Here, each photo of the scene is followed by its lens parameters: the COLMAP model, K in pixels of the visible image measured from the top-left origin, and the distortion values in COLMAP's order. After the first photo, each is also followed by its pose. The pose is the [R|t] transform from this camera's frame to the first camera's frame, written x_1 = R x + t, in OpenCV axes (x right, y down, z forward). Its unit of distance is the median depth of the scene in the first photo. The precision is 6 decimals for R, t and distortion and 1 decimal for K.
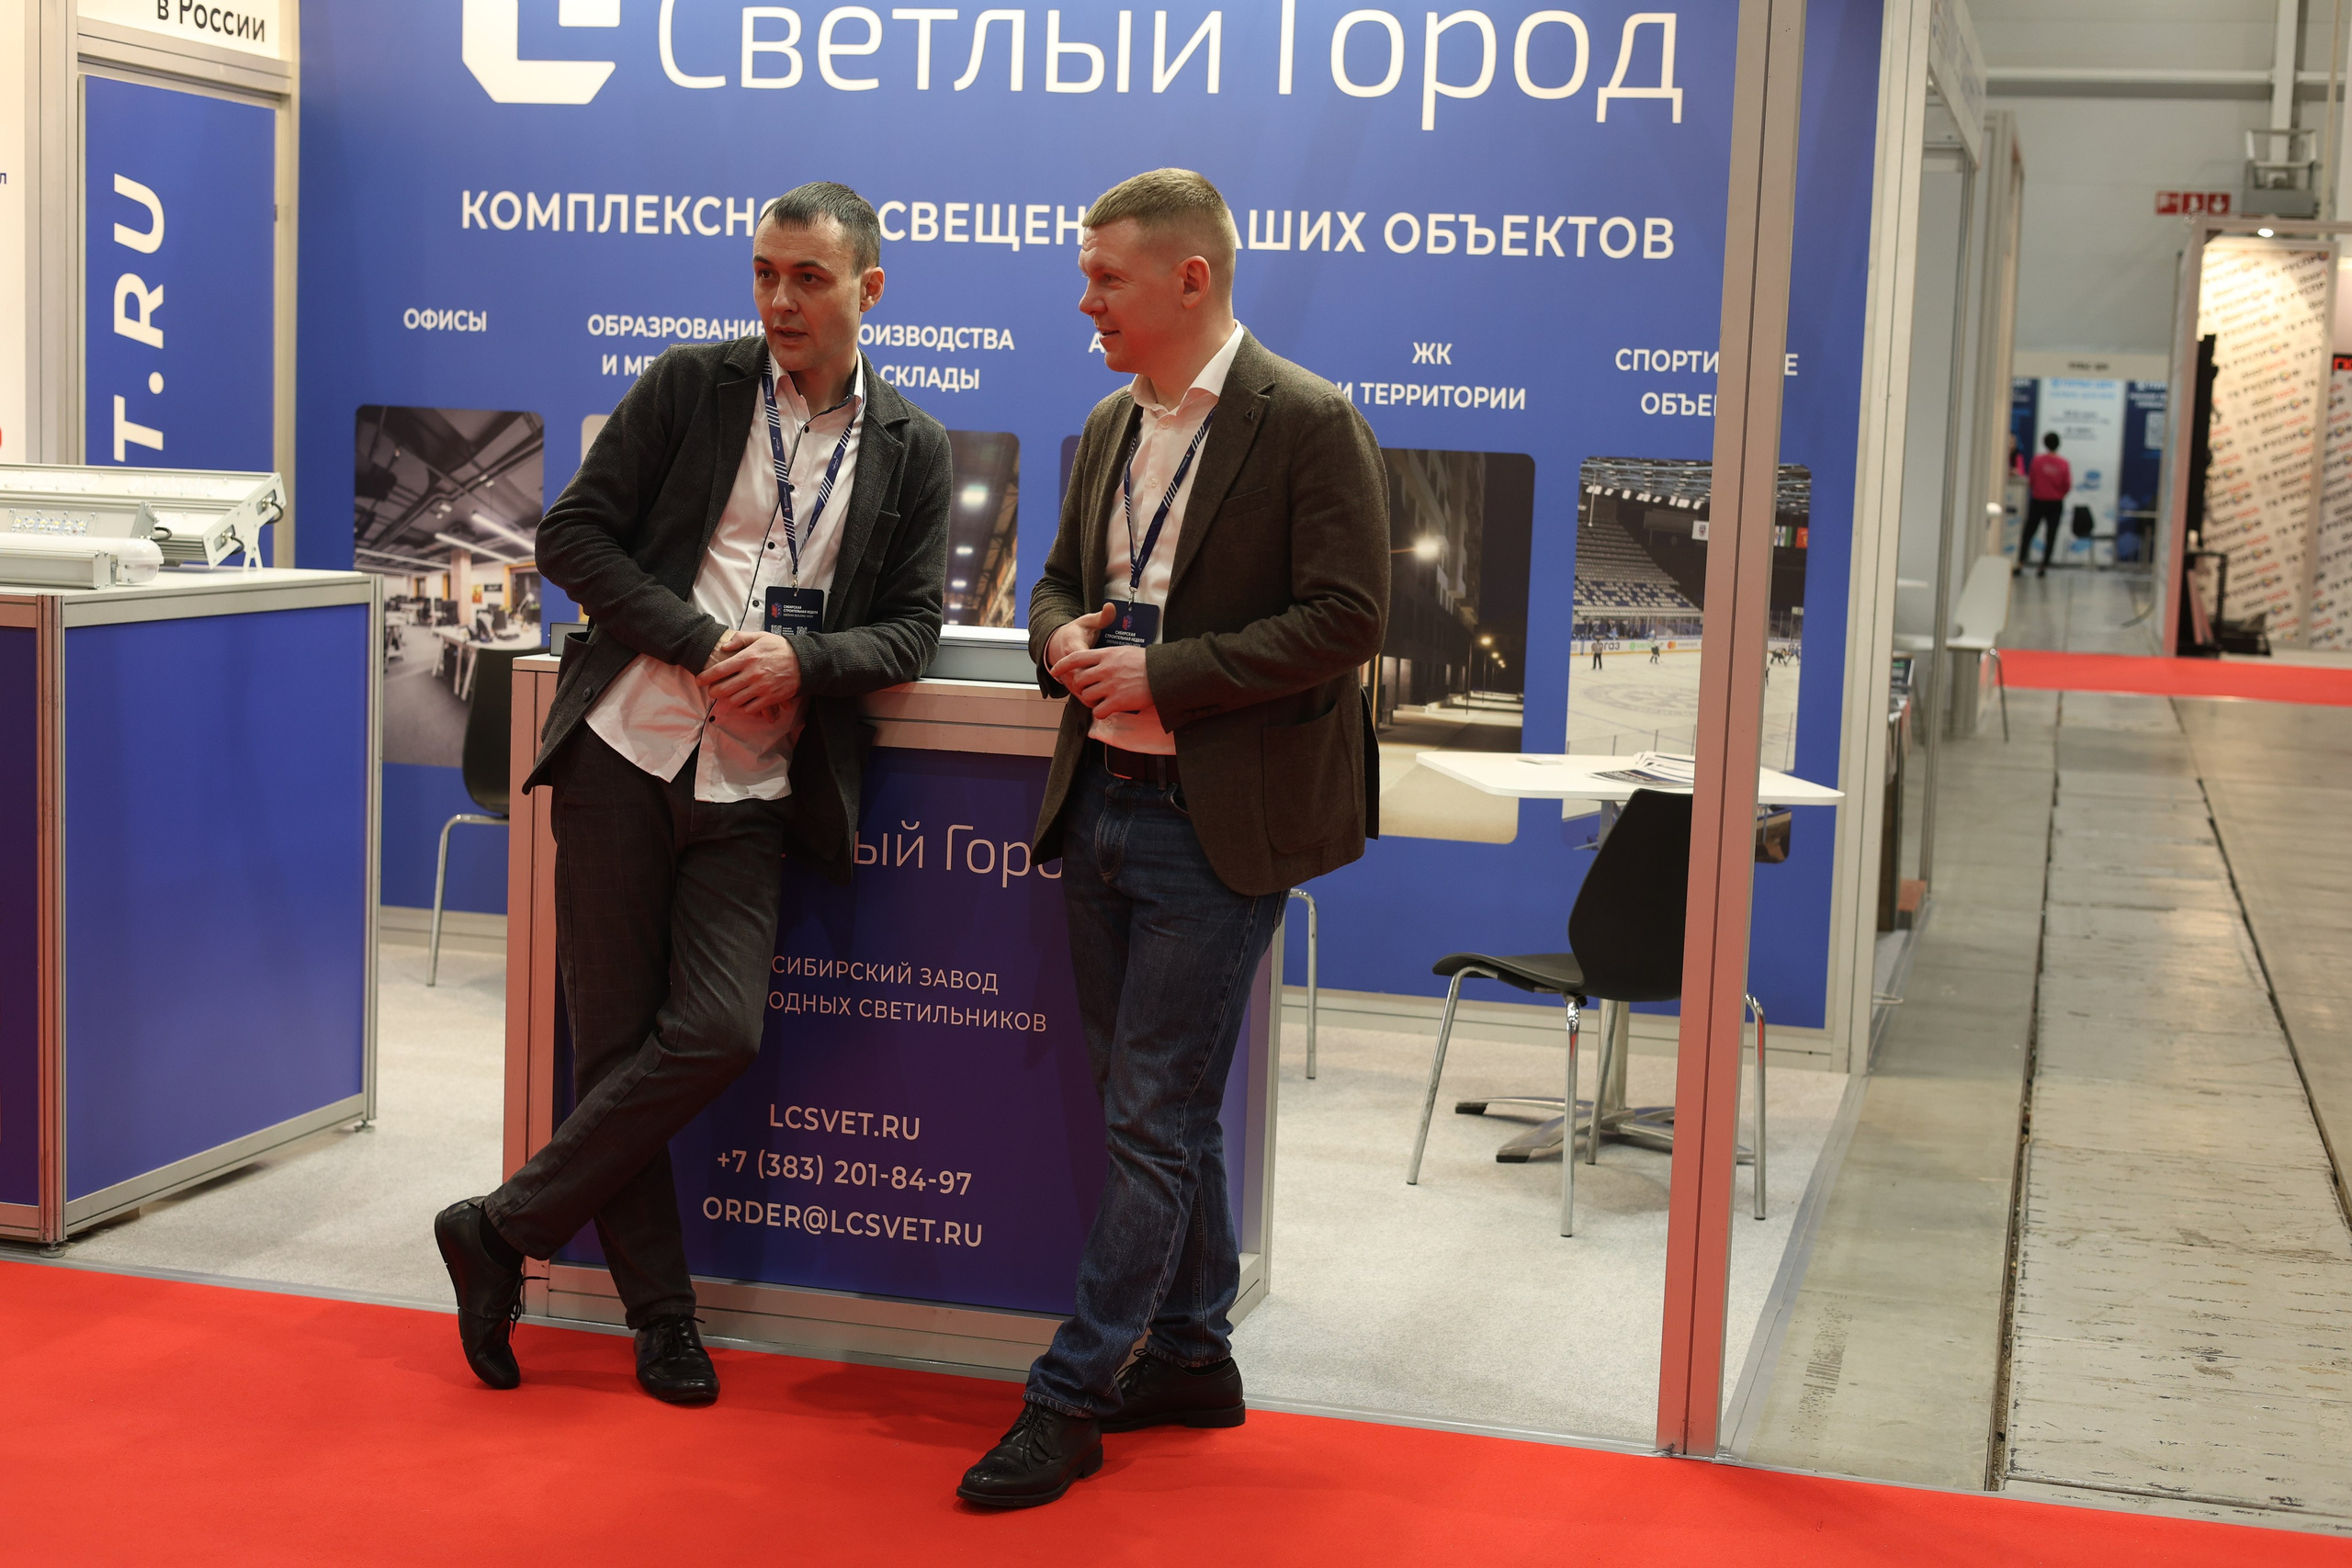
lens RADIAL K [[3416.8, 0, 1176.0], [0, 3416.8, 784.0], [0, 0, 1]] dist [0.030971, -0.060284]
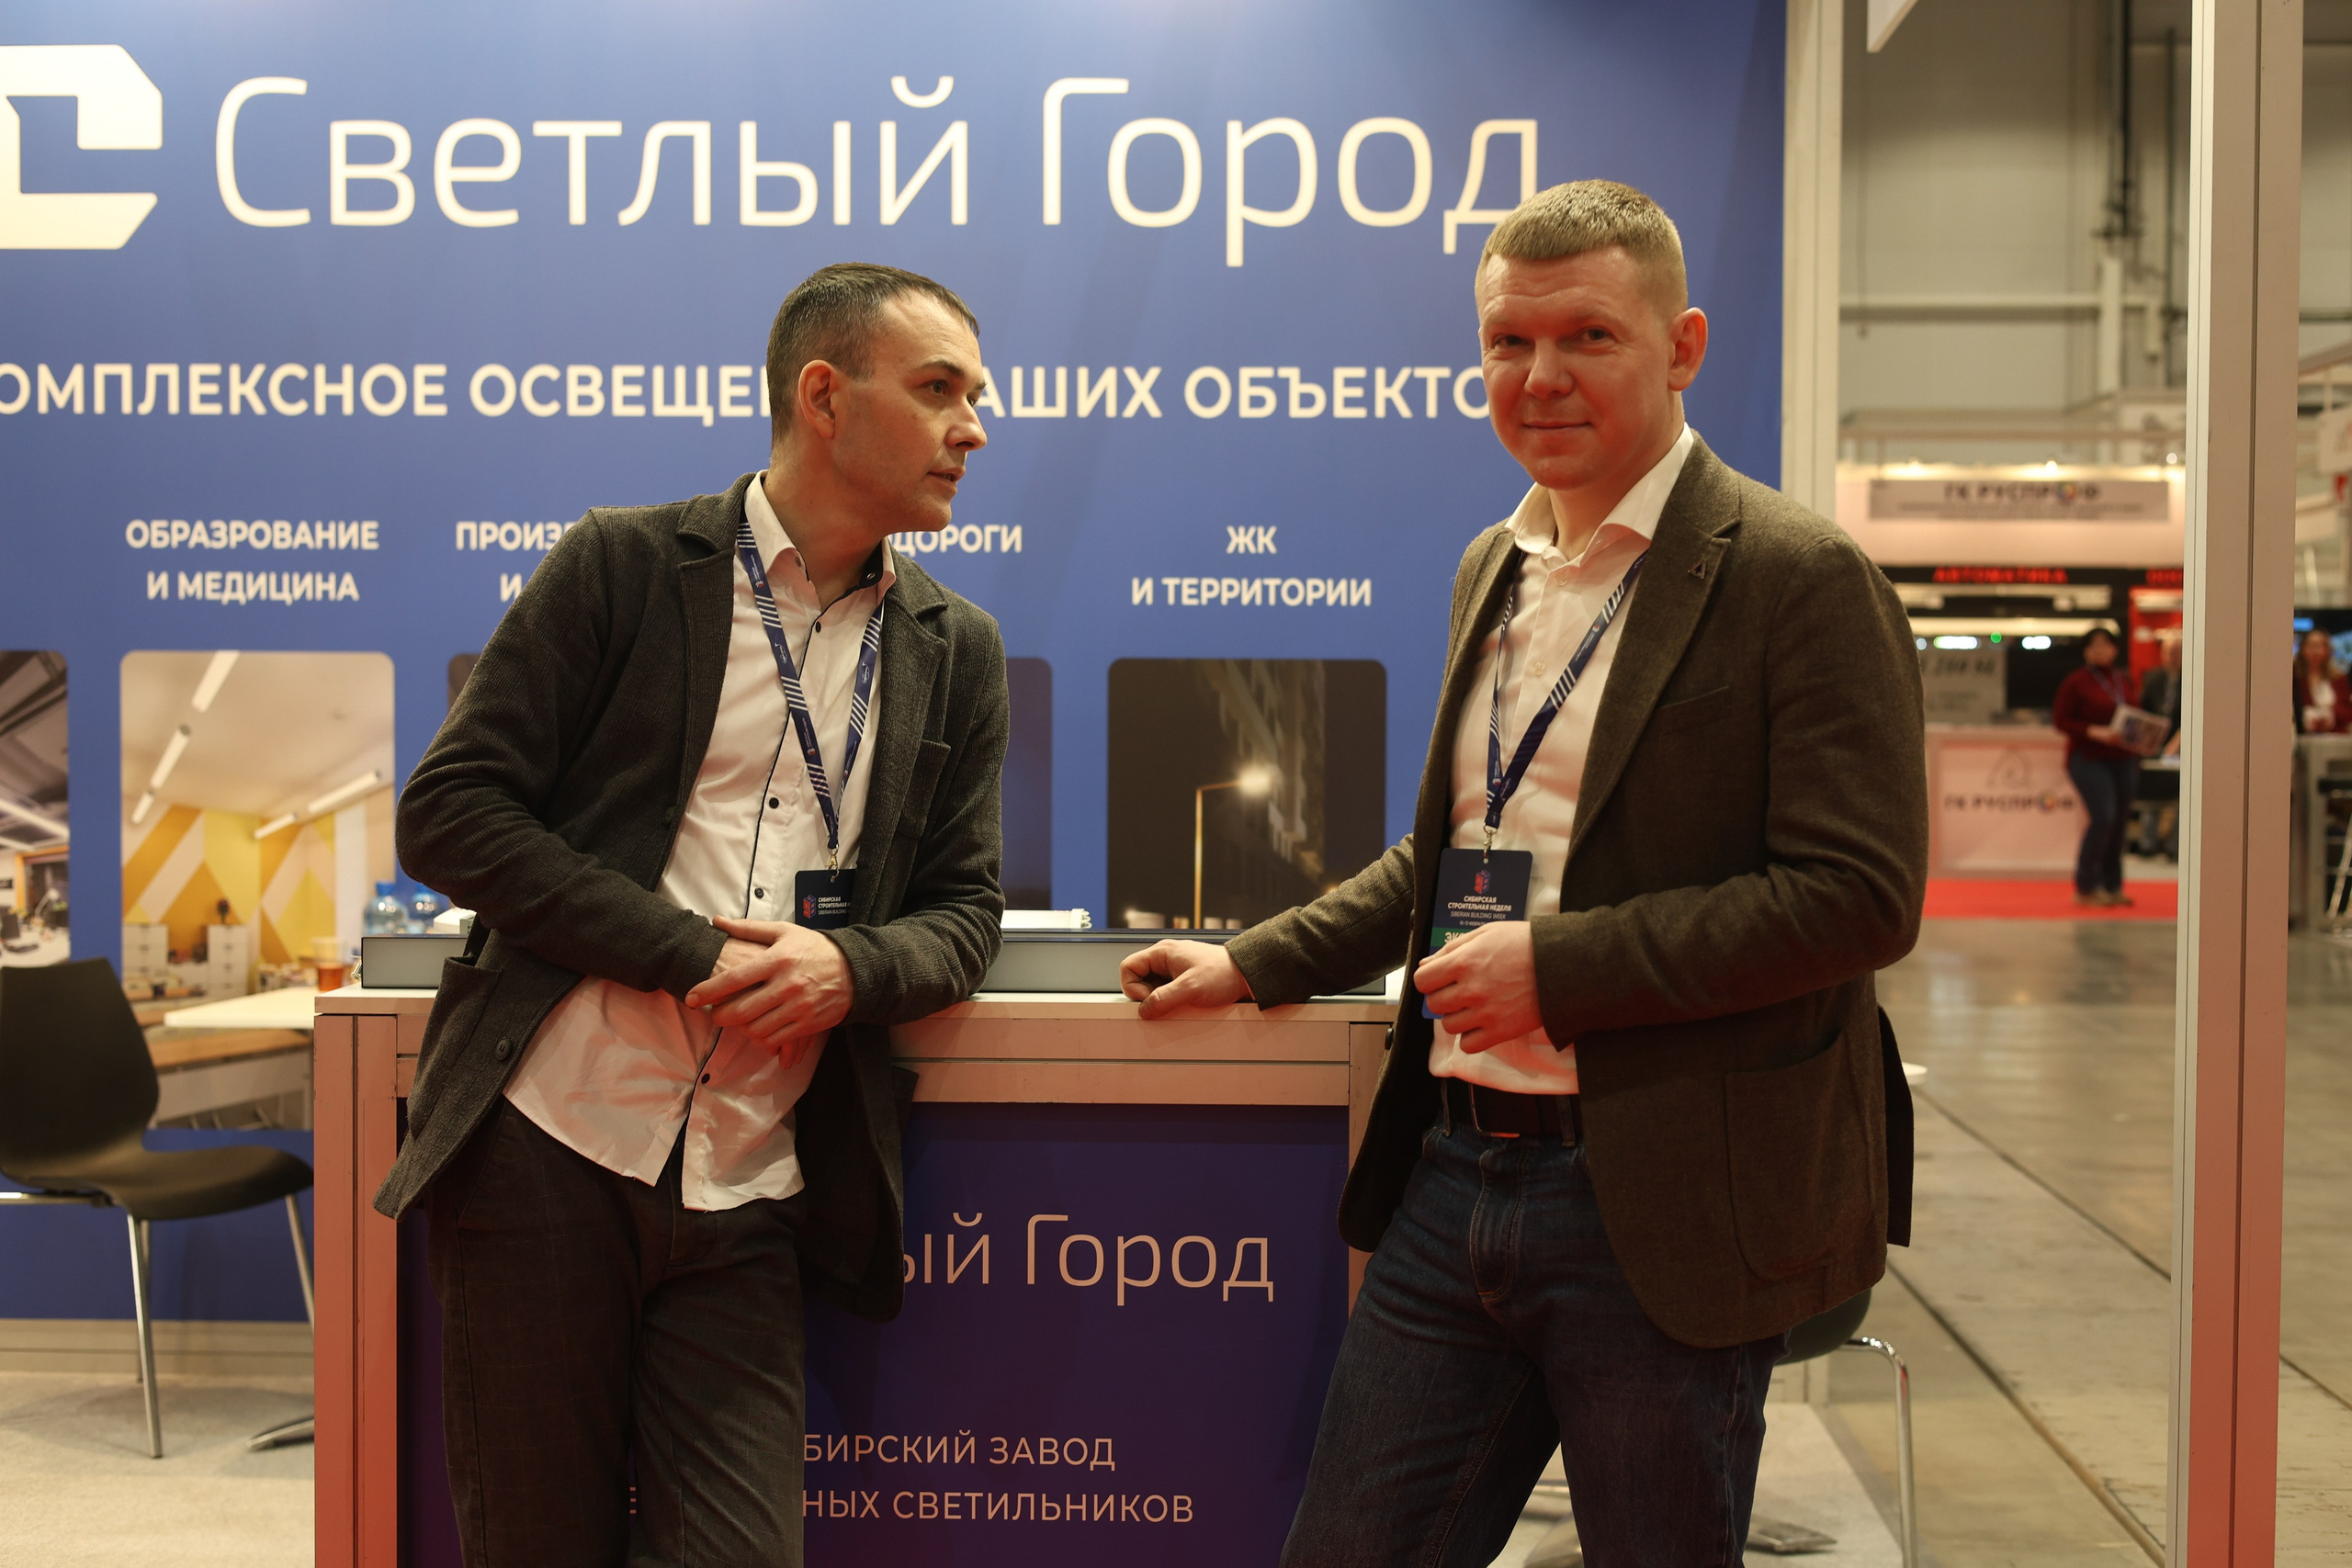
lens RADIAL K [[3325.0, 0, 1176.0], [0, 3325.0, 784.0], [0, 0, 1]] dist [0.021707, -0.139775]
pose [[0.973563, -0.039515, 0.224973, -0.120432], [0.055636, 0.996283, -0.065771, -0.018088], [-0.221538, 0.076549, 0.972143, 0.246335]]
